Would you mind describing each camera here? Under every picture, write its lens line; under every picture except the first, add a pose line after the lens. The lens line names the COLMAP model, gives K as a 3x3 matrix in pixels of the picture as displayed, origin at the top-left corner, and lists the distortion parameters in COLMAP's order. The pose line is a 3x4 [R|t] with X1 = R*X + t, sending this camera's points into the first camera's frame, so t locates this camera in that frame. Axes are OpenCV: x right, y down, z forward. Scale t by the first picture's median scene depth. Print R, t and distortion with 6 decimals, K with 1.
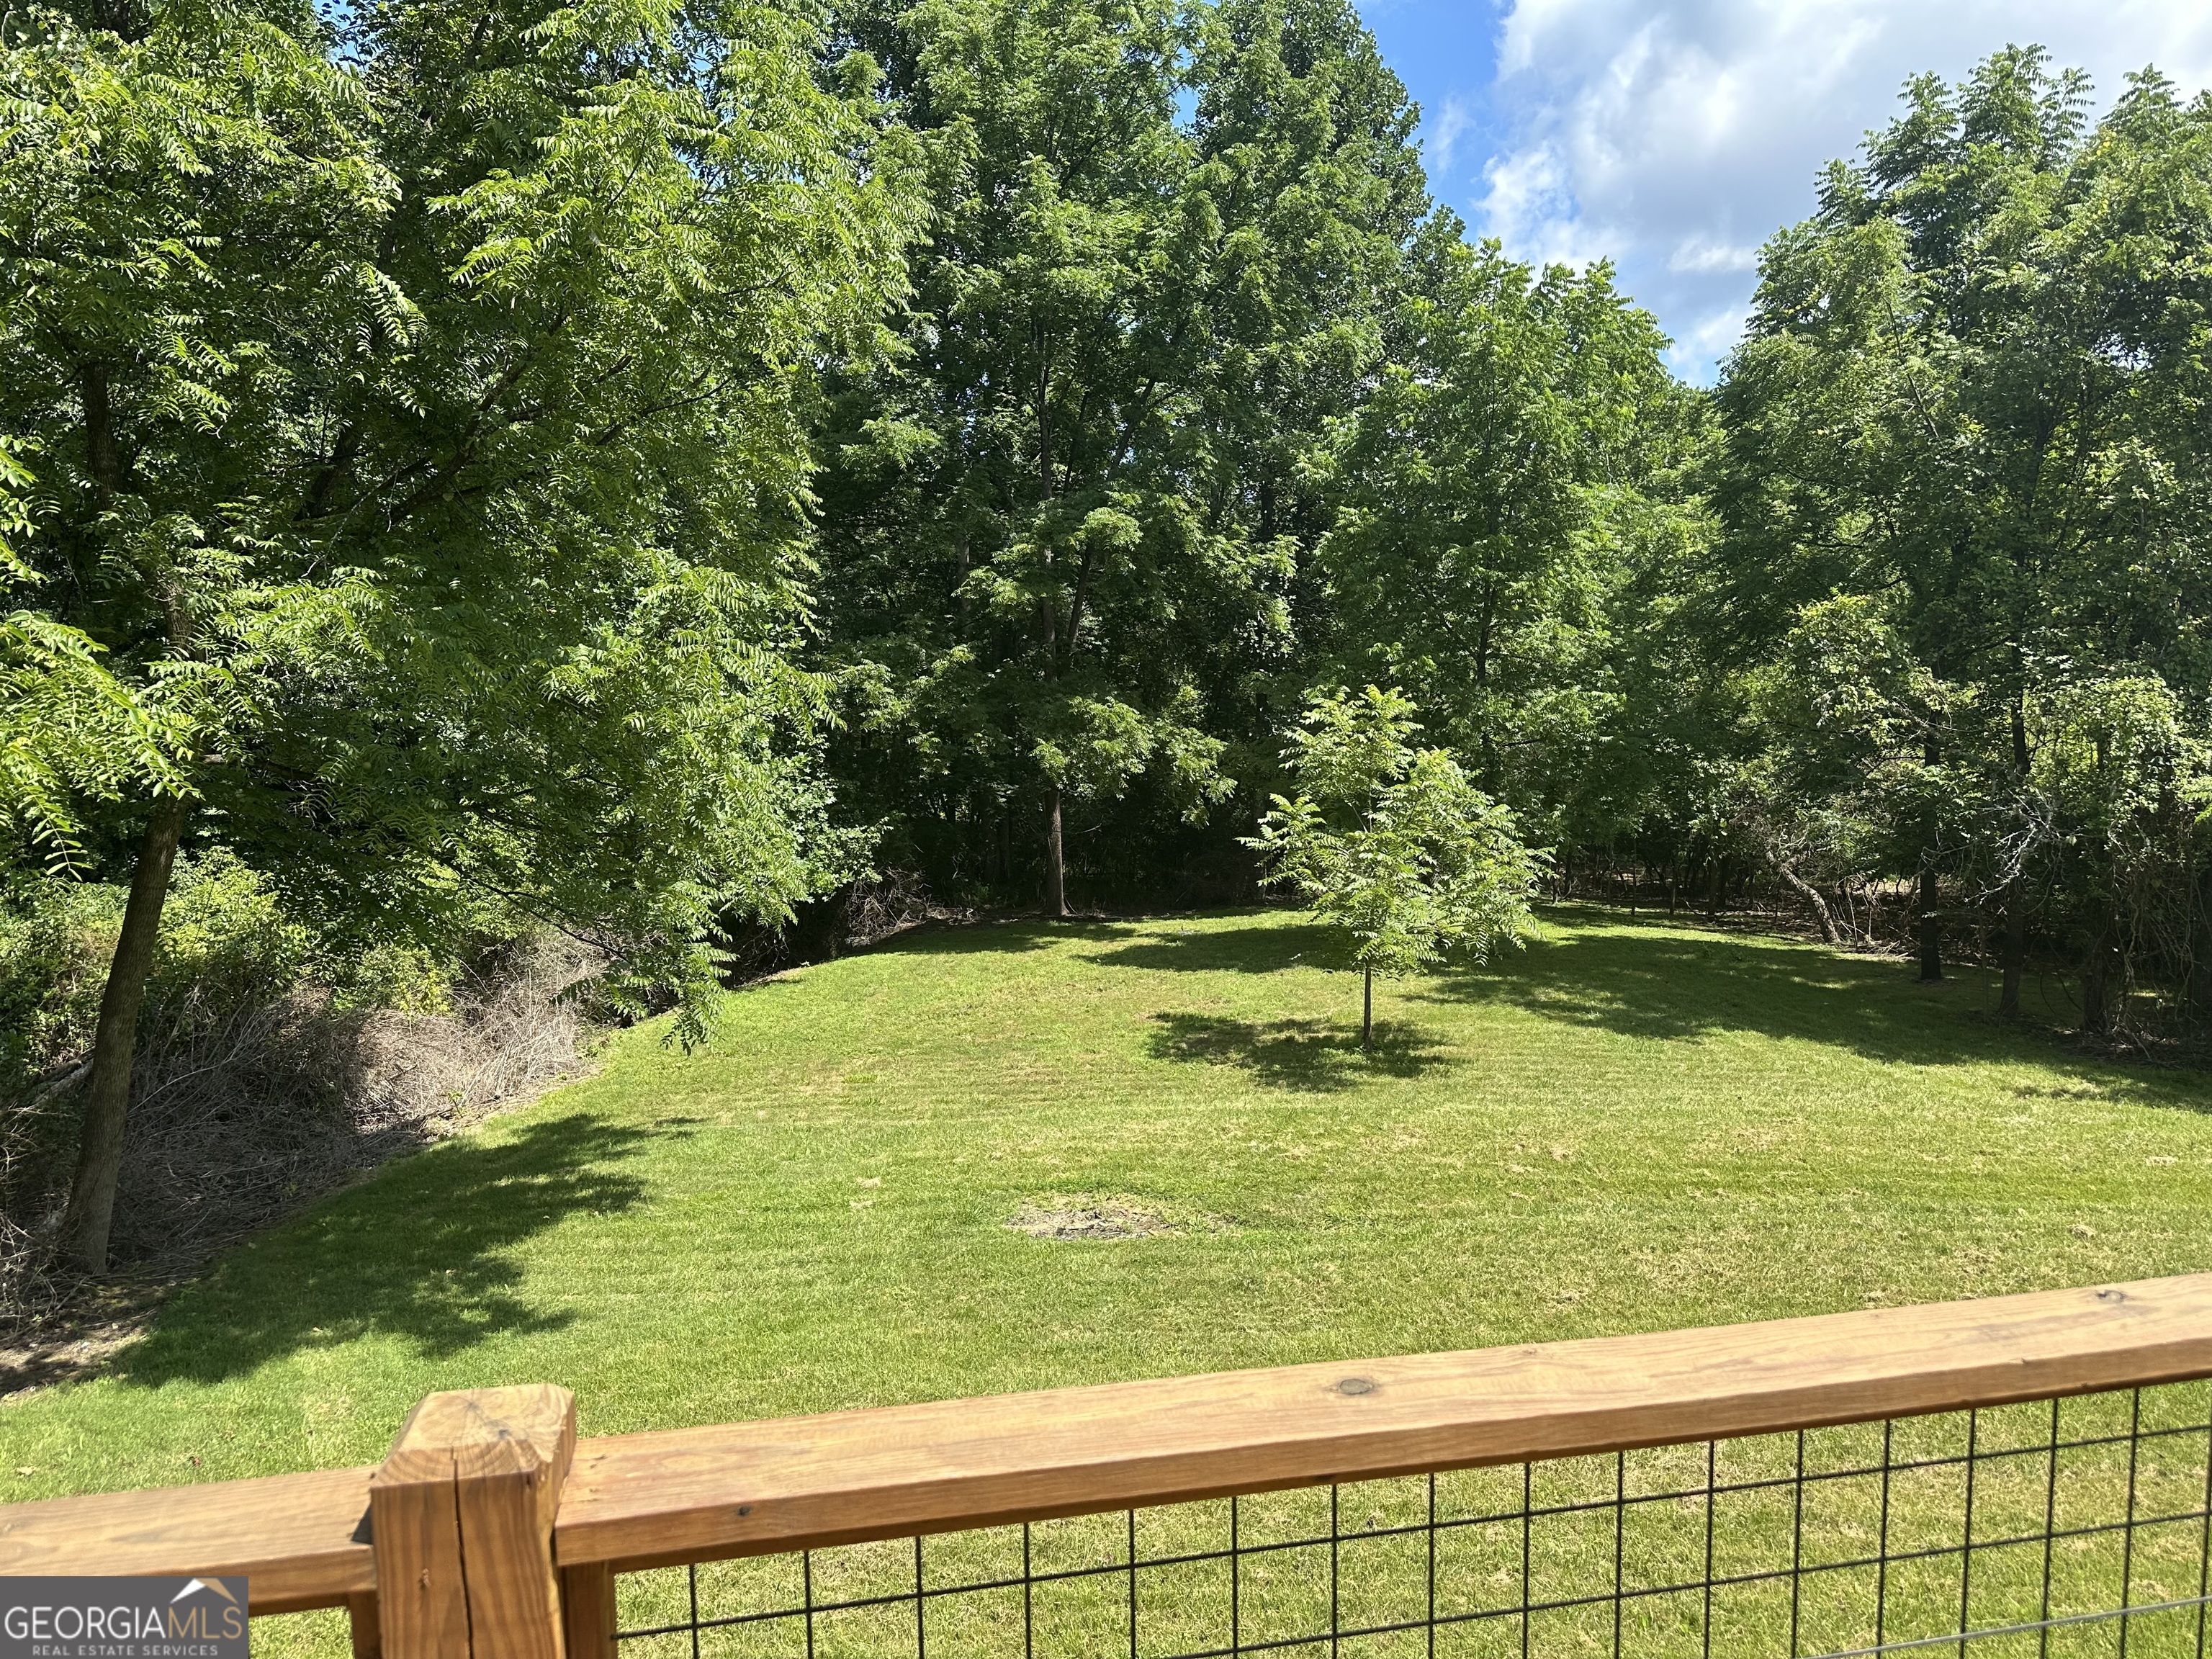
lens RADIAL K [[1545.0, 0, 1106.0], [0, 1545.0, 829.5], [0, 0, 1]] dist [0.215163, -0.451184]
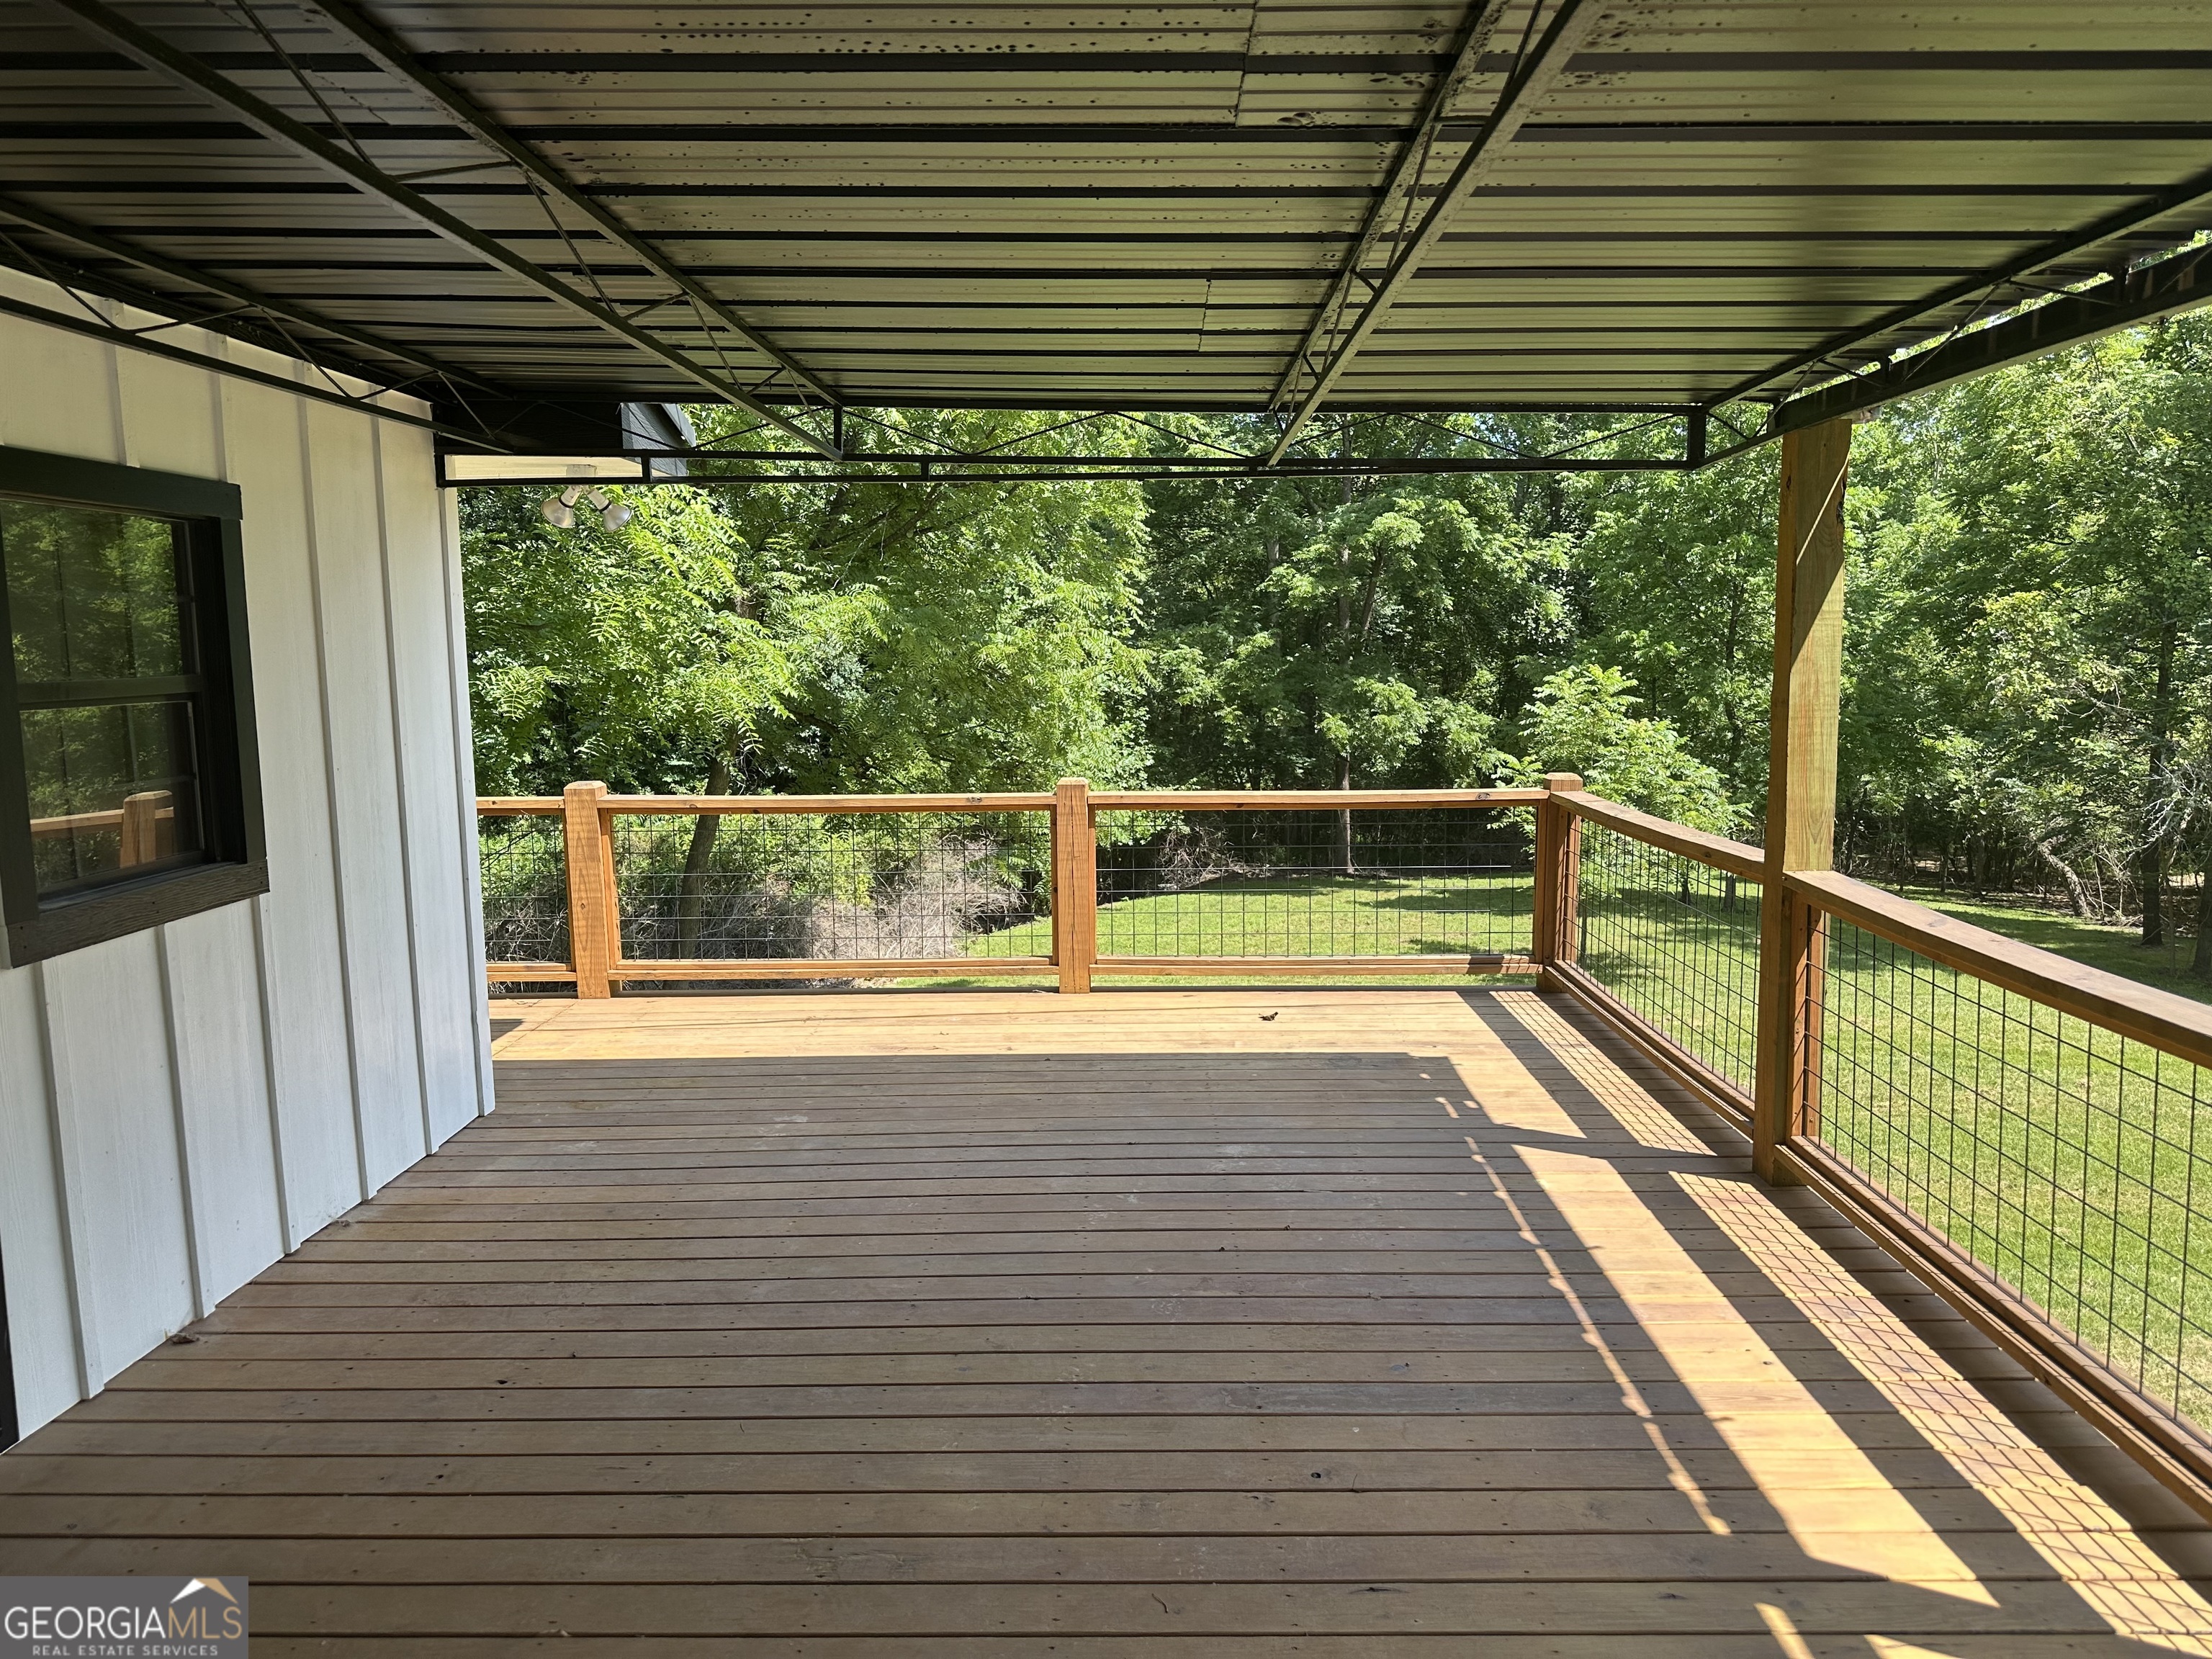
lens RADIAL K [[1540.6, 0, 1107.8], [0, 1540.6, 845.7], [0, 0, 1]] dist [0.139767, -0.215681]
pose [[0.979041, 0.032057, -0.201126, 0.032959], [-0.028296, 0.999367, 0.021544, 0.020902], [0.201689, -0.015402, 0.979328, -0.173485]]
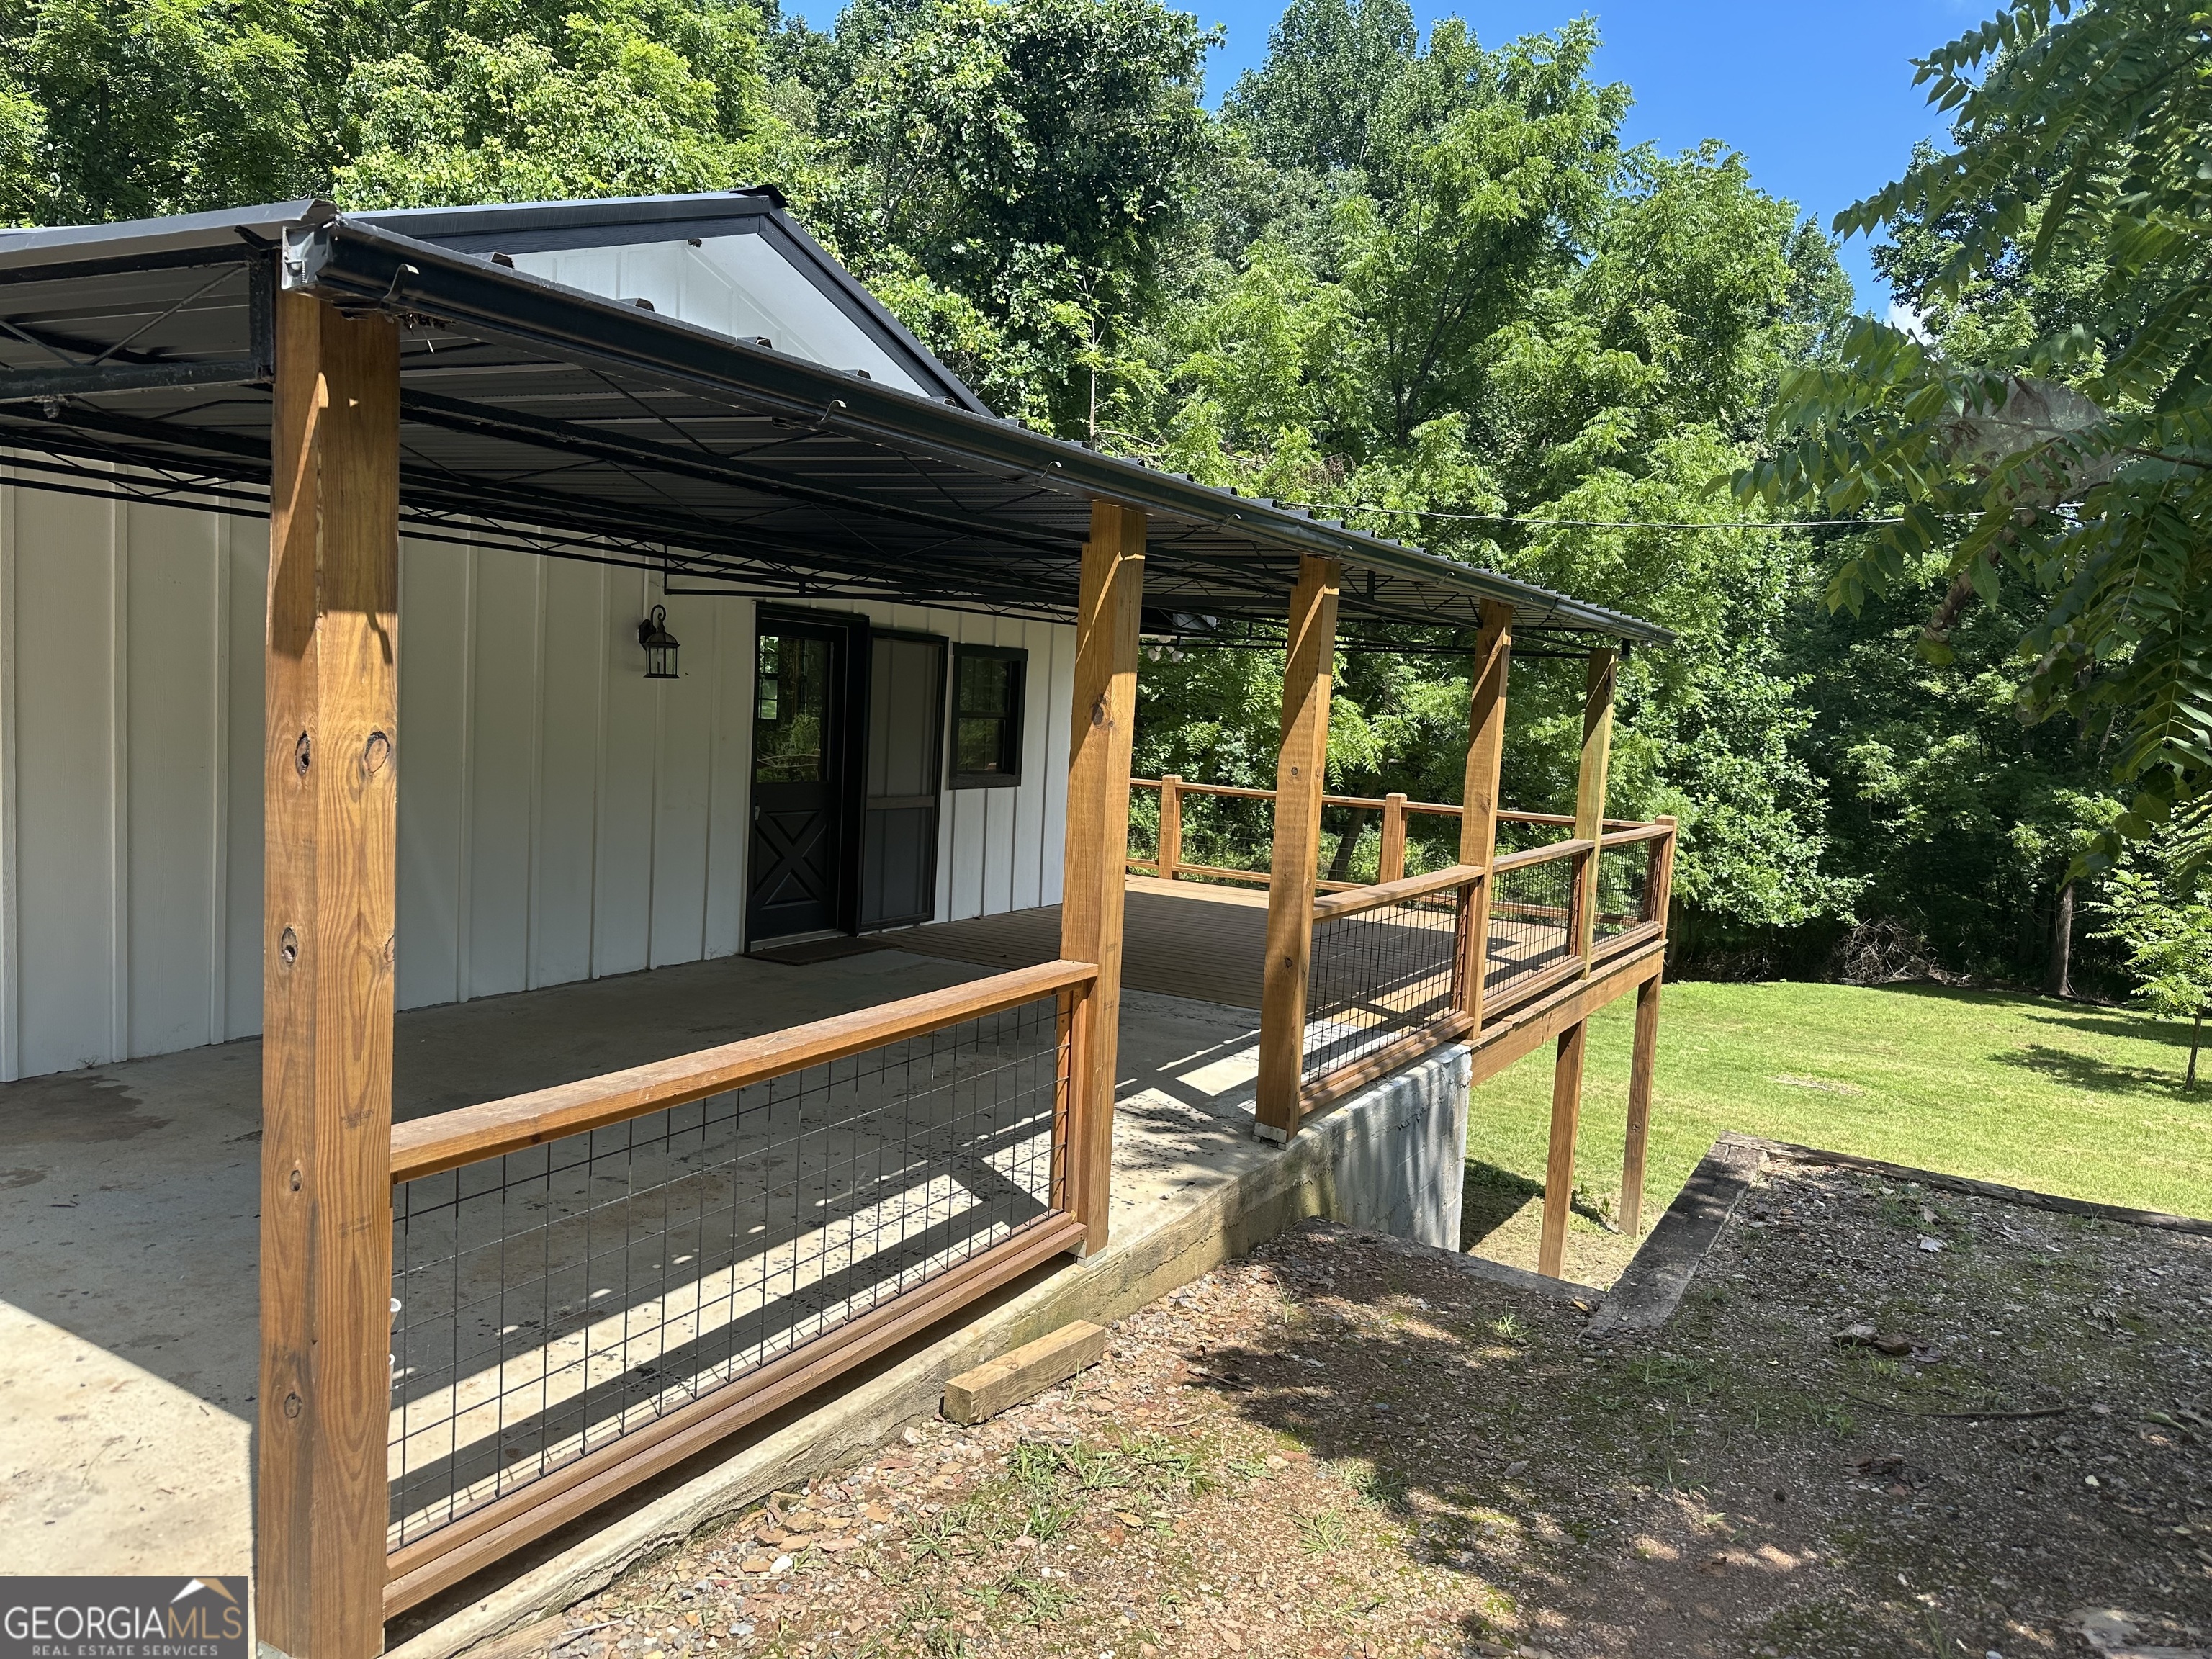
lens RADIAL K [[1540.6, 0, 1107.8], [0, 1540.6, 845.7], [0, 0, 1]] dist [0.139767, -0.215681]
pose [[0.758024, 0.122289, -0.640659, 0.197385], [-0.142954, 0.989532, 0.019739, 0.033070], [0.636367, 0.076622, 0.767571, -0.333017]]
